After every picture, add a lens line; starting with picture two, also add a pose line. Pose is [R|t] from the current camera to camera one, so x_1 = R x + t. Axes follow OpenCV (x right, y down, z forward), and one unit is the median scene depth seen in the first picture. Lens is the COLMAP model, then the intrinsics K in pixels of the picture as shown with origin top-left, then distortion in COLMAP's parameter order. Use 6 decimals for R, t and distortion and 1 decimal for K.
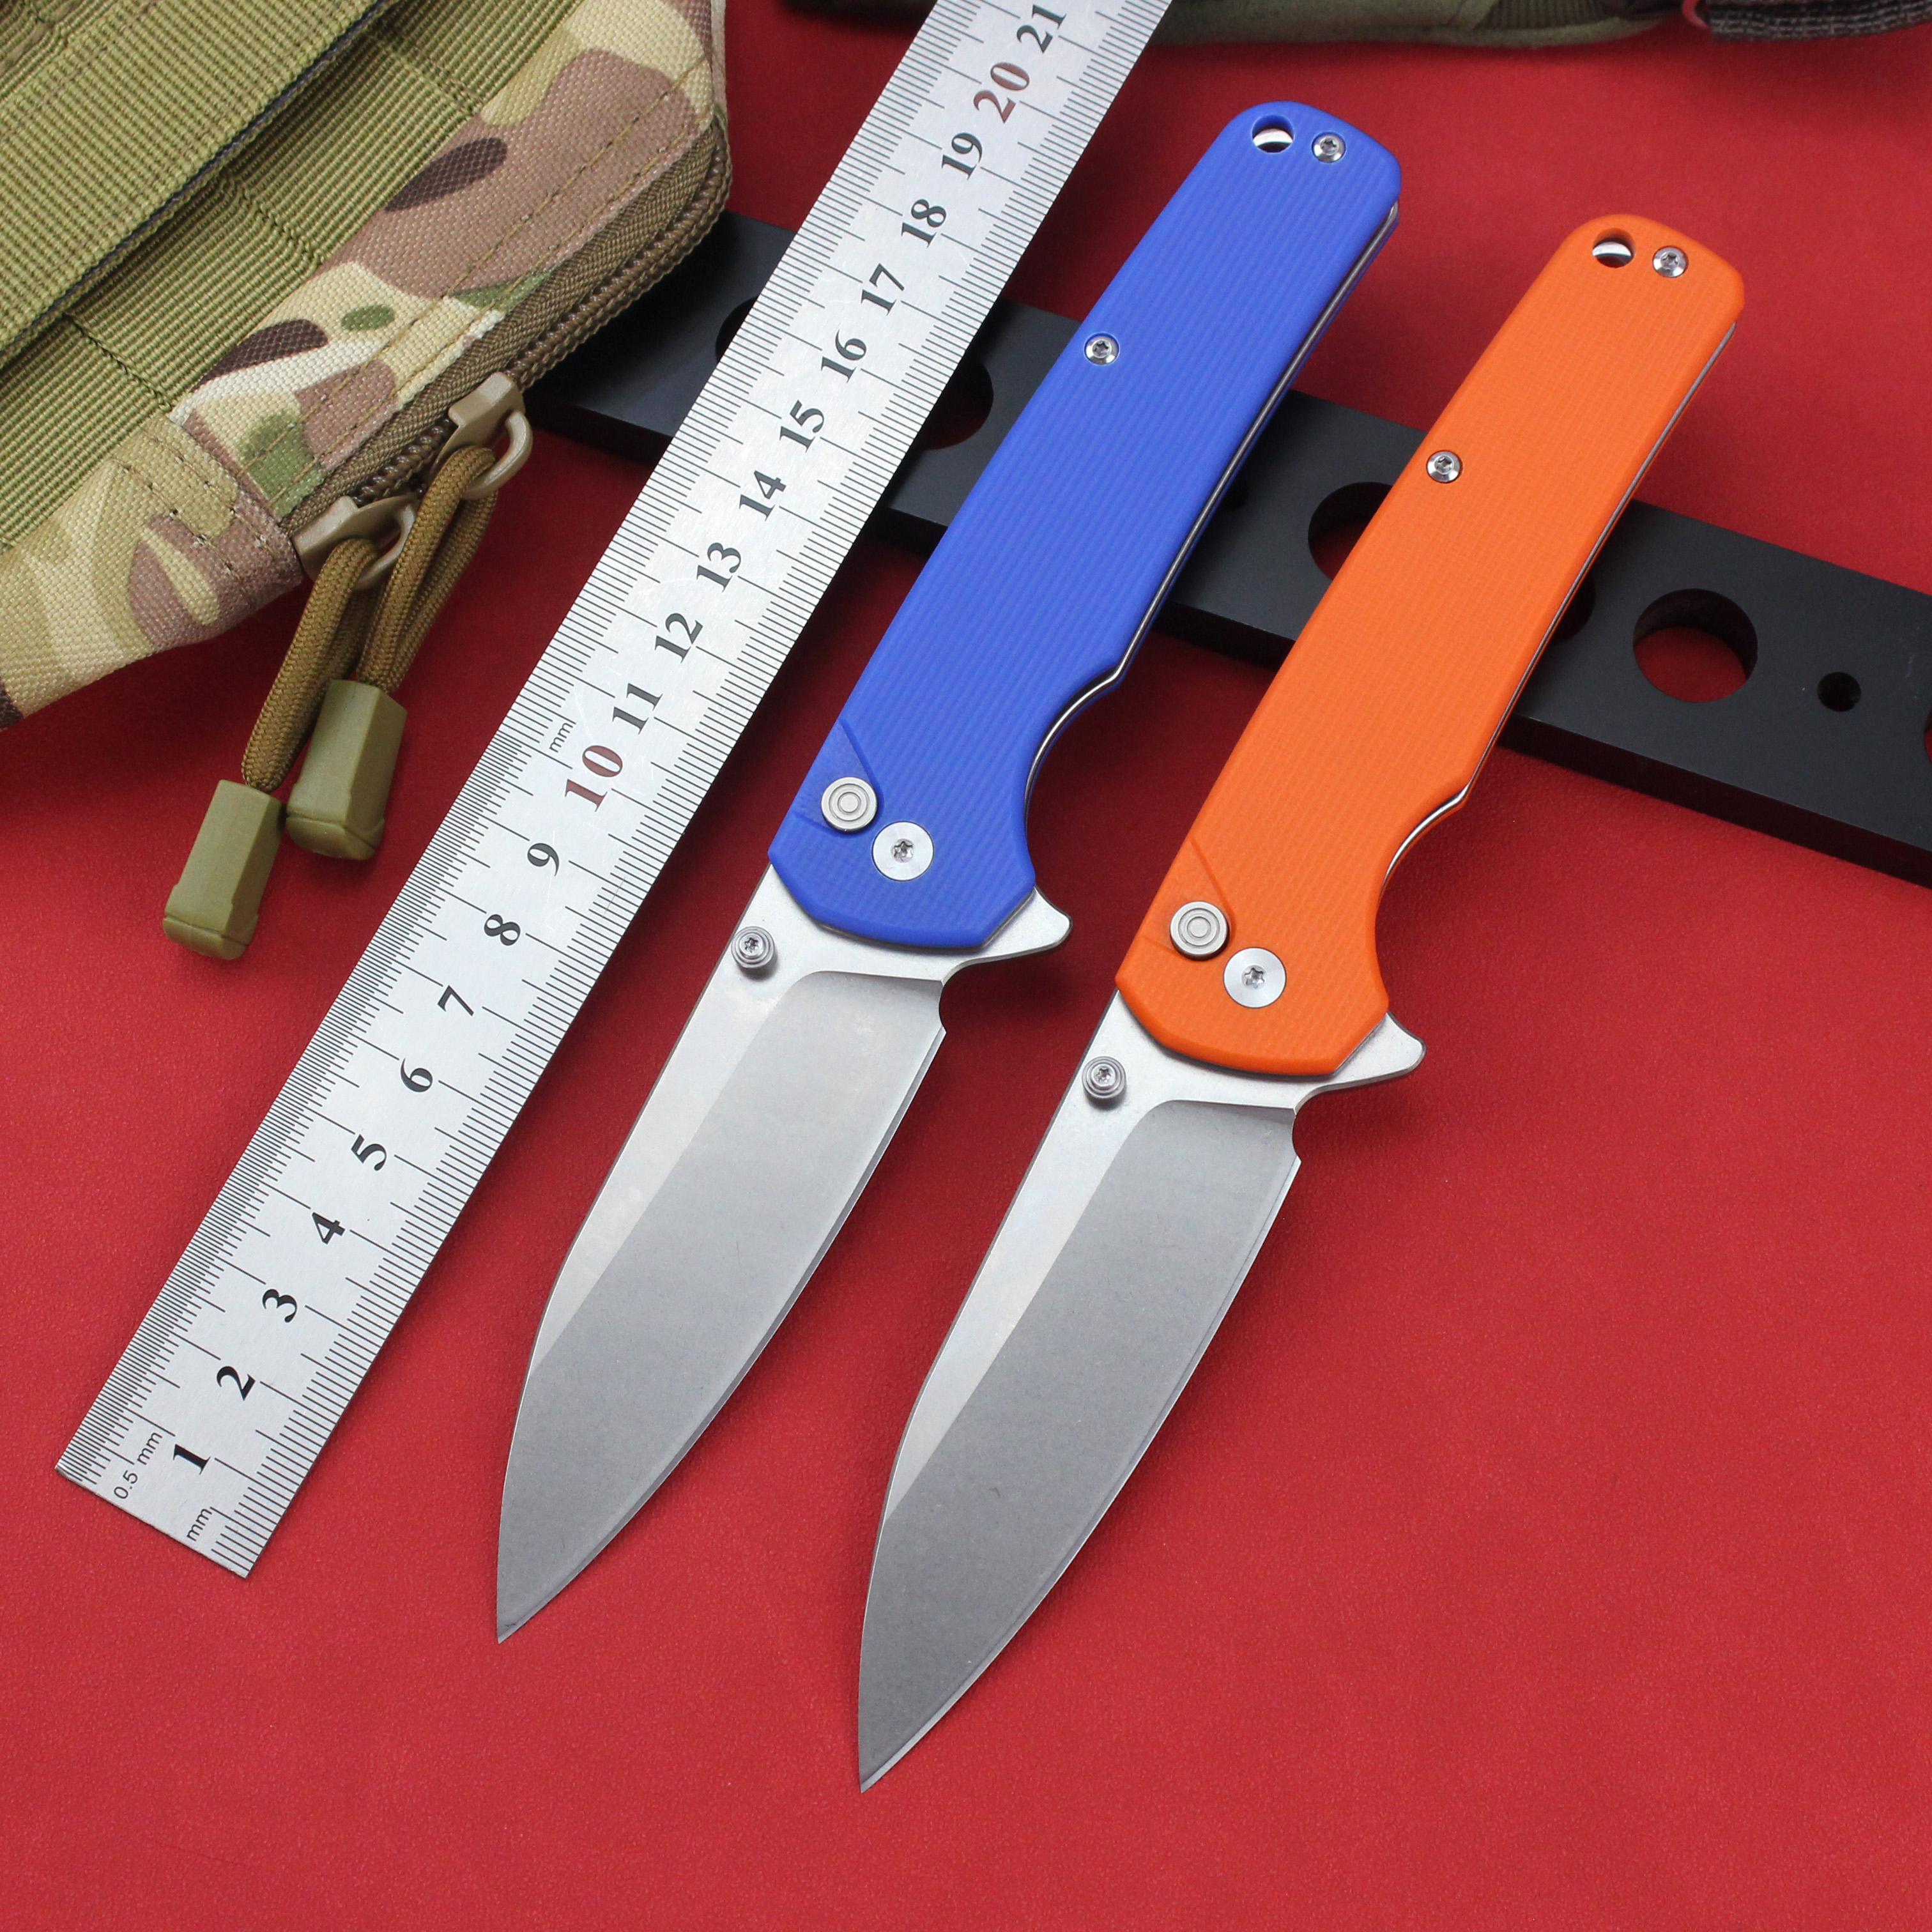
lens RADIAL K [[4017.1, 0, 1067.5], [0, 4017.1, 995.3], [0, 0, 1]] dist [-0.198692, 0.319775]
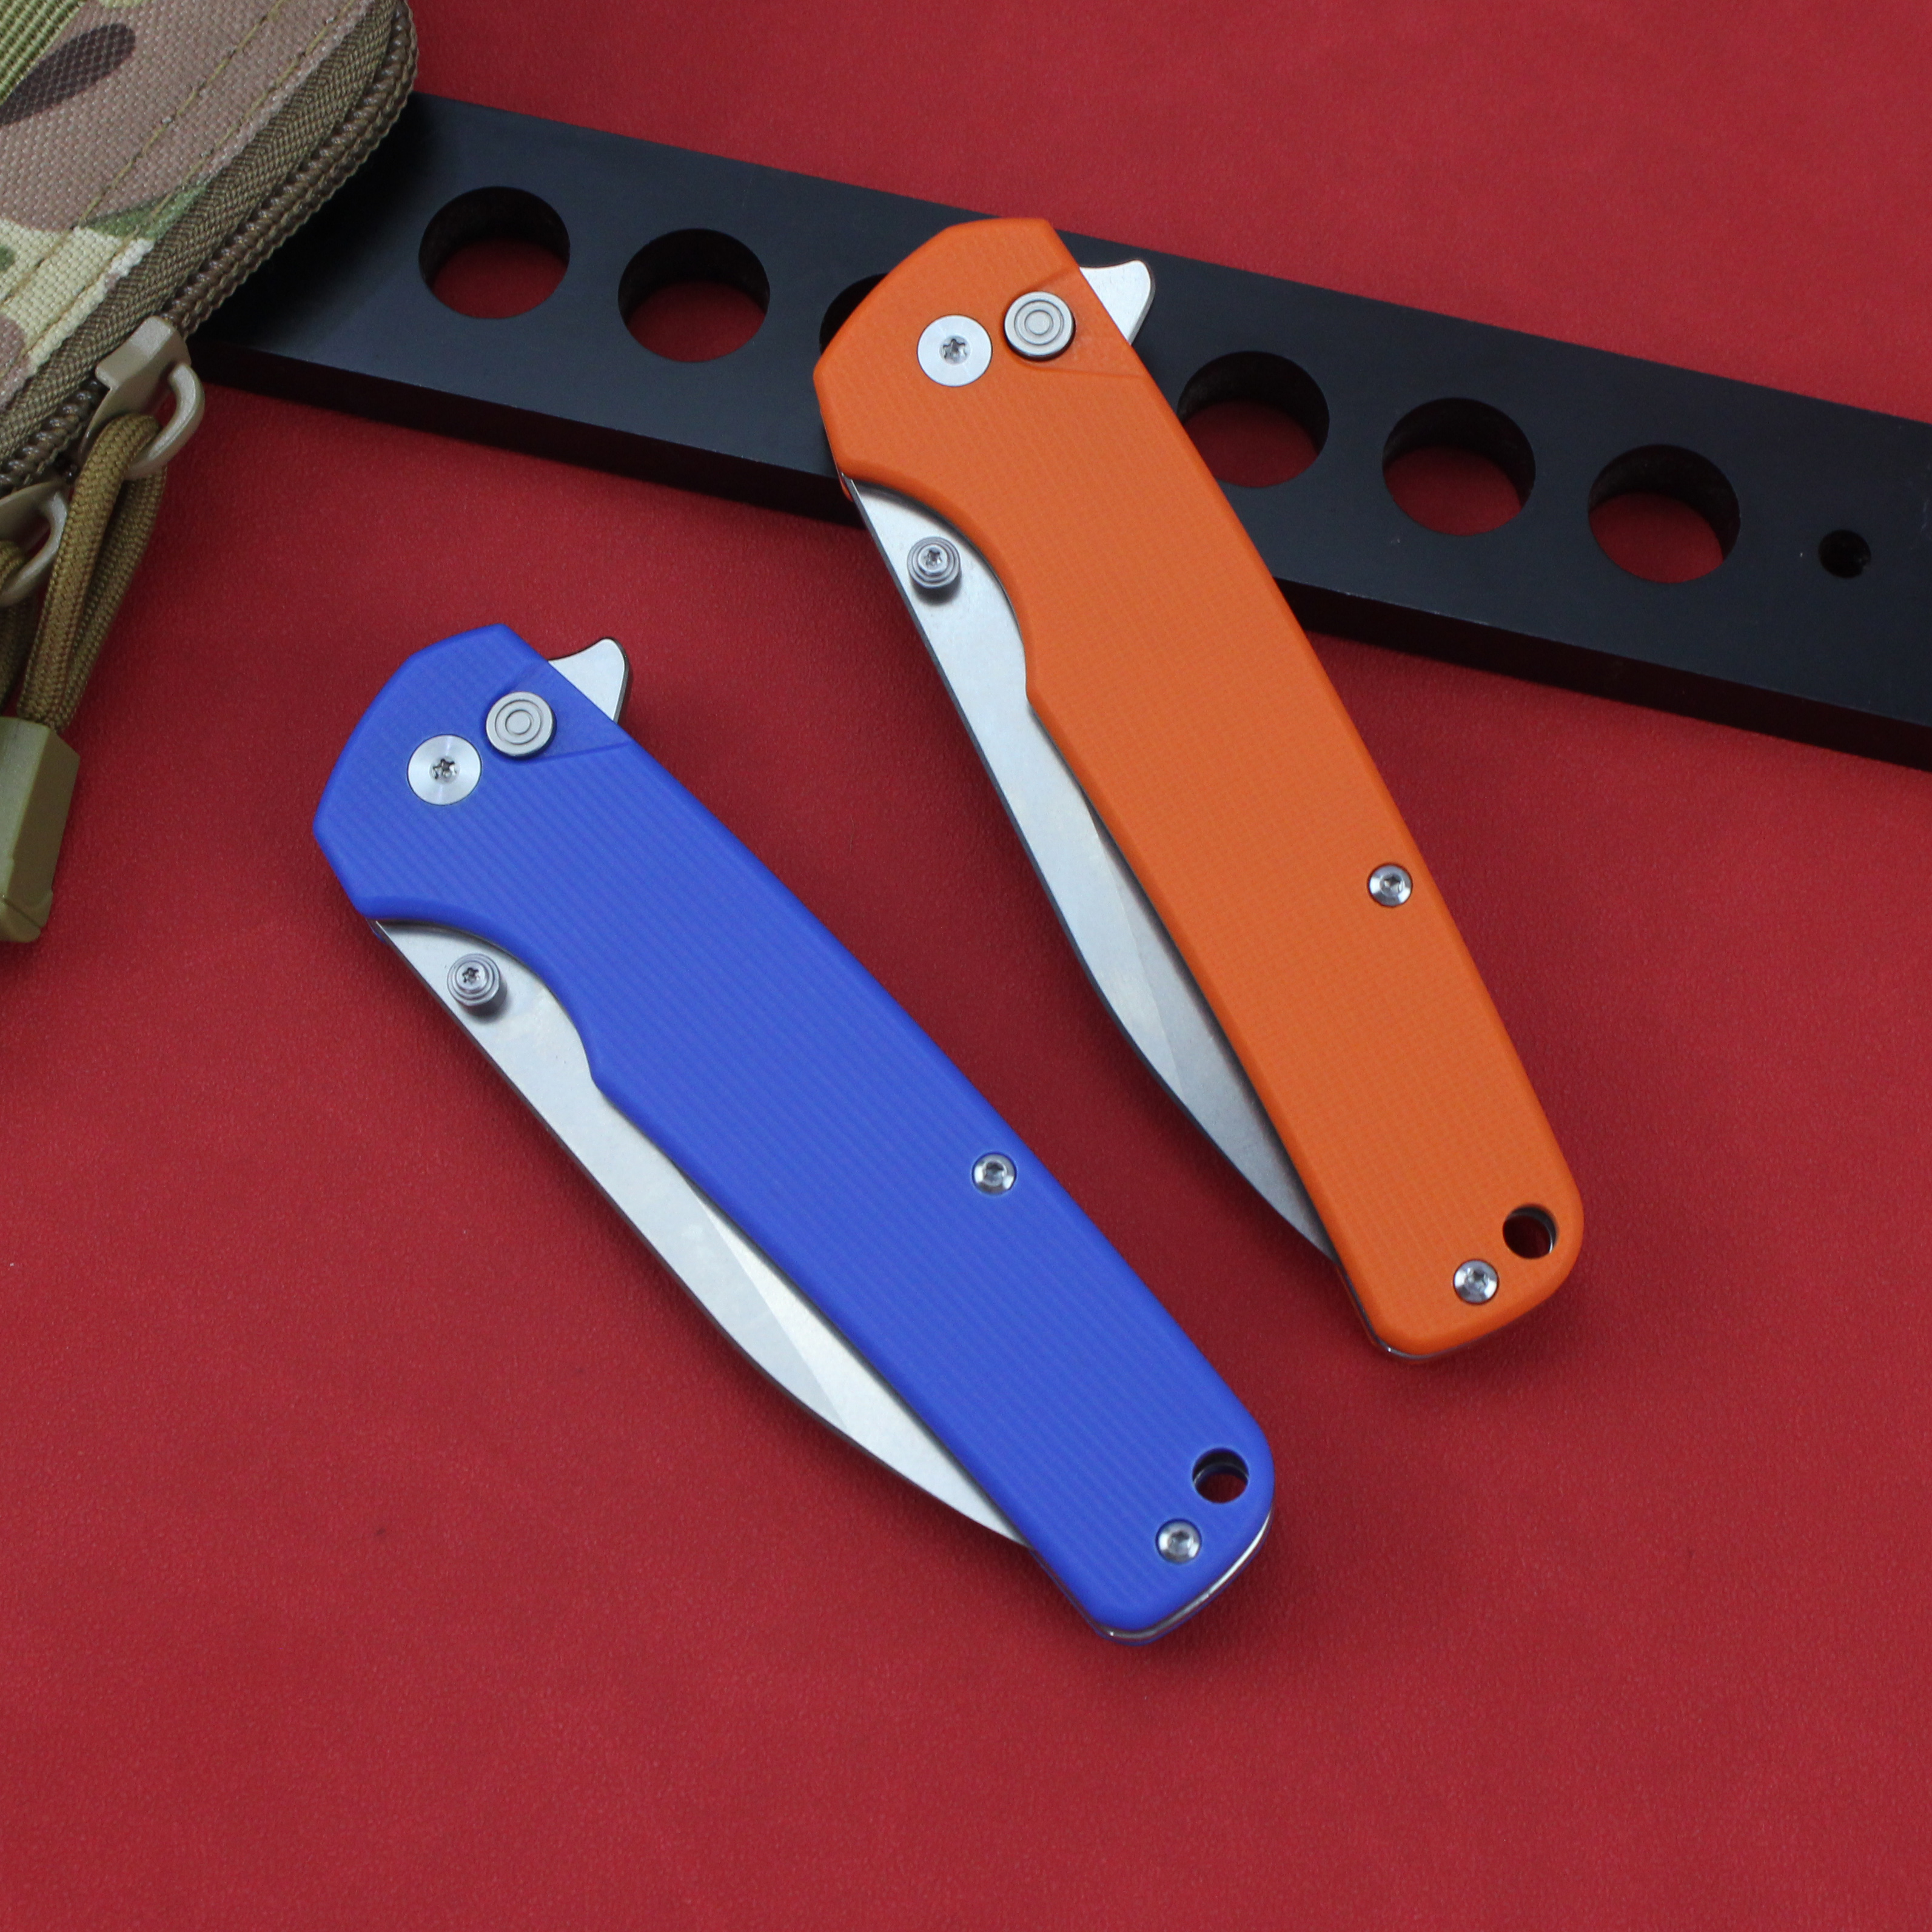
lens RADIAL K [[4034.8, 0, 1023.0], [0, 4034.8, 964.6], [0, 0, 1]] dist [-0.151311, 0.267472]
pose [[0.992791, -0.101622, 0.063550, -0.033876], [0.101044, 0.994807, 0.012255, -0.019564], [-0.064466, -0.005745, 0.997903, 0.189582]]
